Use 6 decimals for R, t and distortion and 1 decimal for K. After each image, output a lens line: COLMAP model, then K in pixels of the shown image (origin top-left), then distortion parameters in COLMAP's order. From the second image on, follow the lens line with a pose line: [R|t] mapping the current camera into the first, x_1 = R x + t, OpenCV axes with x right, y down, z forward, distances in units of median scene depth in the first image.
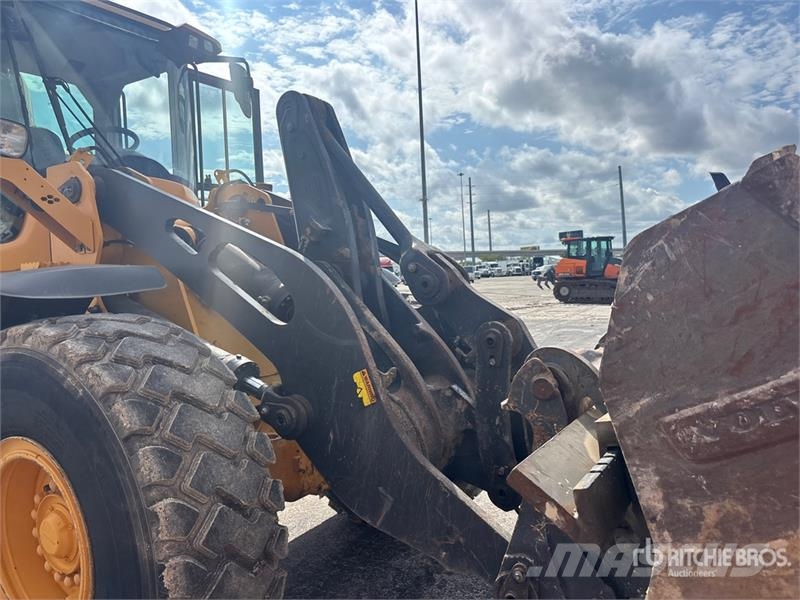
lens RADIAL K [[610.2, 0, 402.8], [0, 610.2, 296.9], [0, 0, 1]] dist [0.049271, -0.046934]
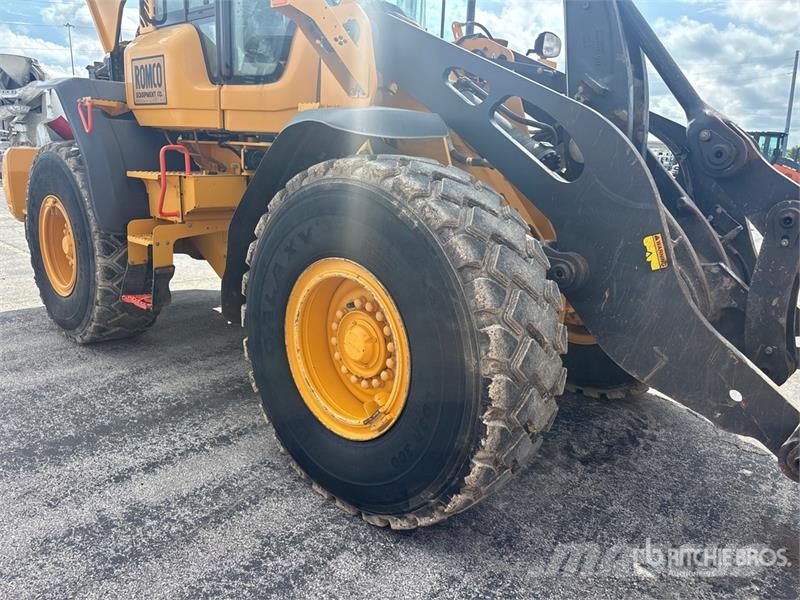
lens RADIAL K [[608.6, 0, 399.7], [0, 608.6, 303.9], [0, 0, 1]] dist [0.058799, -0.058748]
pose [[0.977766, 0.130979, -0.163763, -0.331184], [-0.094707, 0.972579, 0.212416, 0.061359], [0.187095, -0.192183, 0.963359, -0.090591]]
